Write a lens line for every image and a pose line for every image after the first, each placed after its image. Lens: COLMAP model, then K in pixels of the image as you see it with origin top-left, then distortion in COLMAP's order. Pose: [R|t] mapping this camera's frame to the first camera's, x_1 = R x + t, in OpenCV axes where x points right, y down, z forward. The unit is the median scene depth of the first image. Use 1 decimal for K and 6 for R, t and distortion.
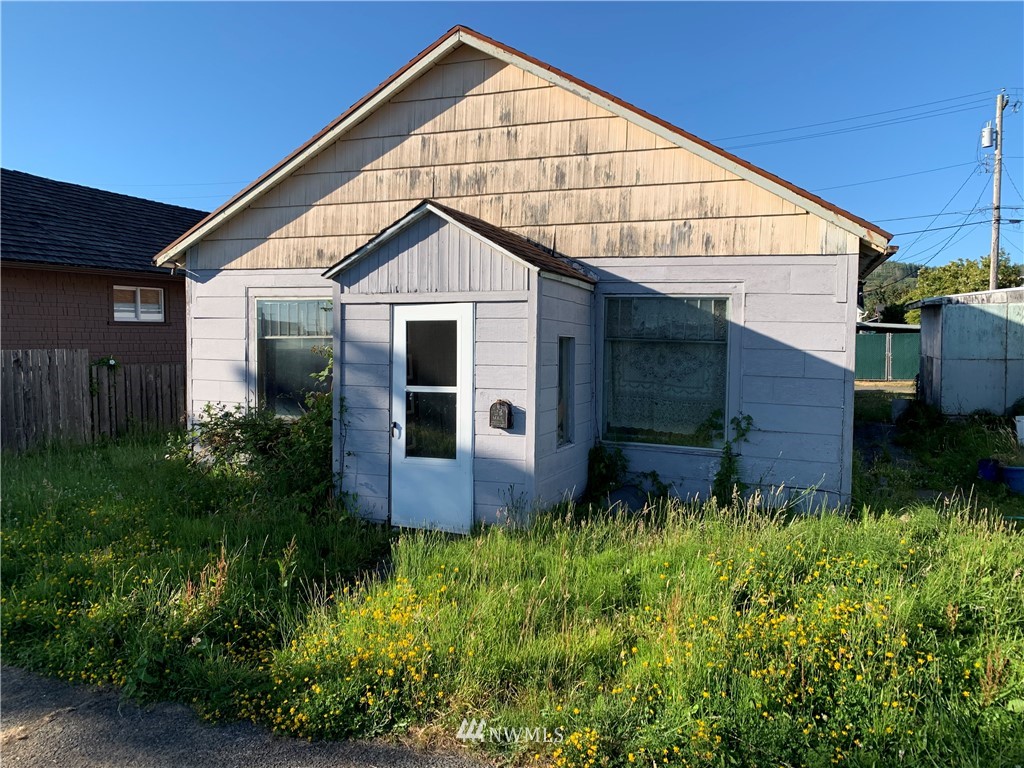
lens RADIAL K [[762.4, 0, 512.0], [0, 762.4, 384.0], [0, 0, 1]] dist [0.061387, -0.006489]
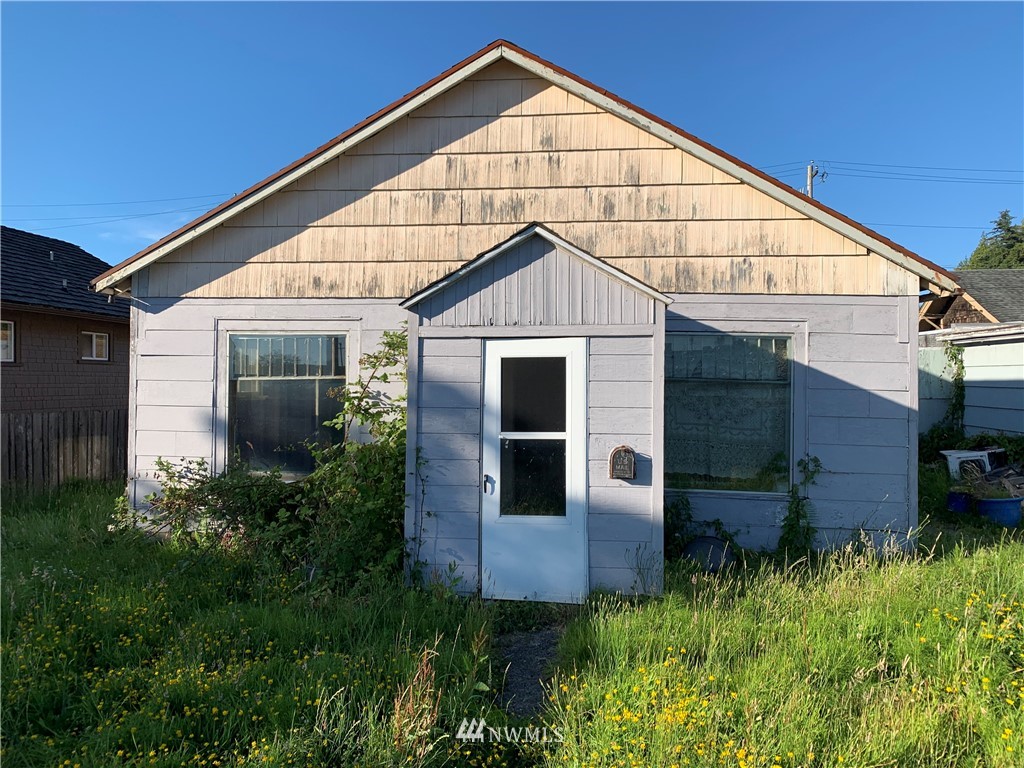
lens RADIAL K [[762.4, 0, 512.0], [0, 762.4, 384.0], [0, 0, 1]] dist [0.061387, -0.006489]
pose [[0.969877, -0.002556, 0.243582, -0.292715], [0.016340, 0.998376, -0.054583, -0.004496], [-0.243047, 0.056919, 0.968343, 0.134402]]
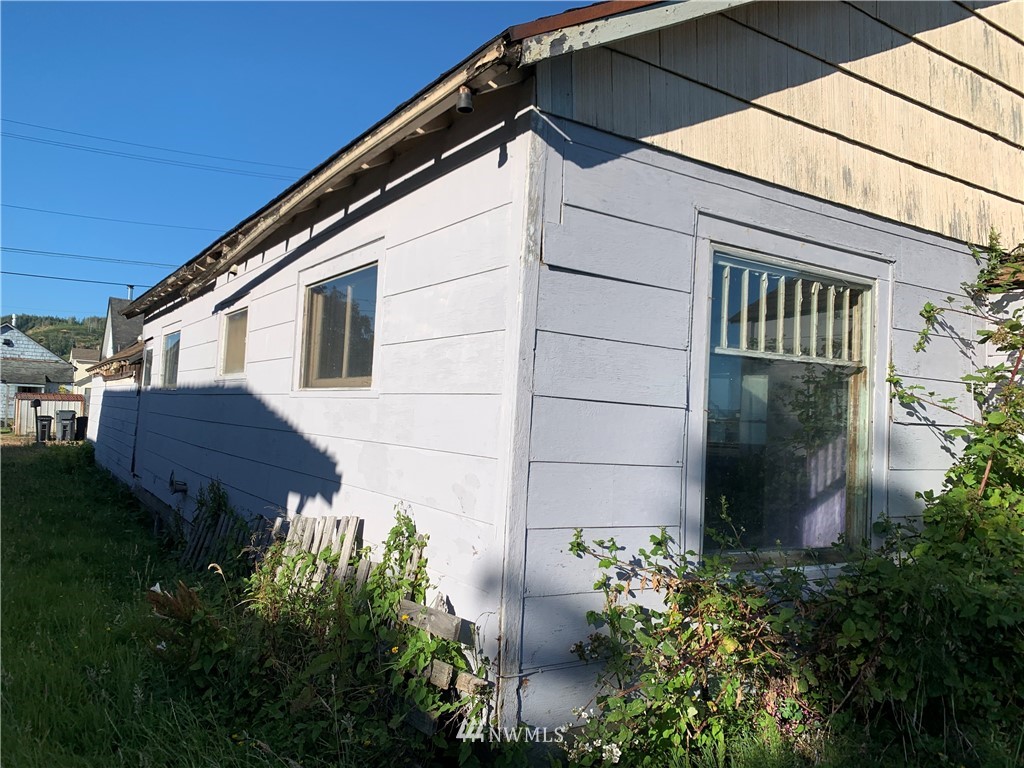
lens RADIAL K [[762.4, 0, 512.0], [0, 762.4, 384.0], [0, 0, 1]] dist [0.061387, -0.006489]
pose [[0.592164, 0.063788, 0.803289, -0.855037], [0.005264, 0.996534, -0.083014, -0.014602], [-0.805800, 0.053387, 0.589776, 1.060104]]
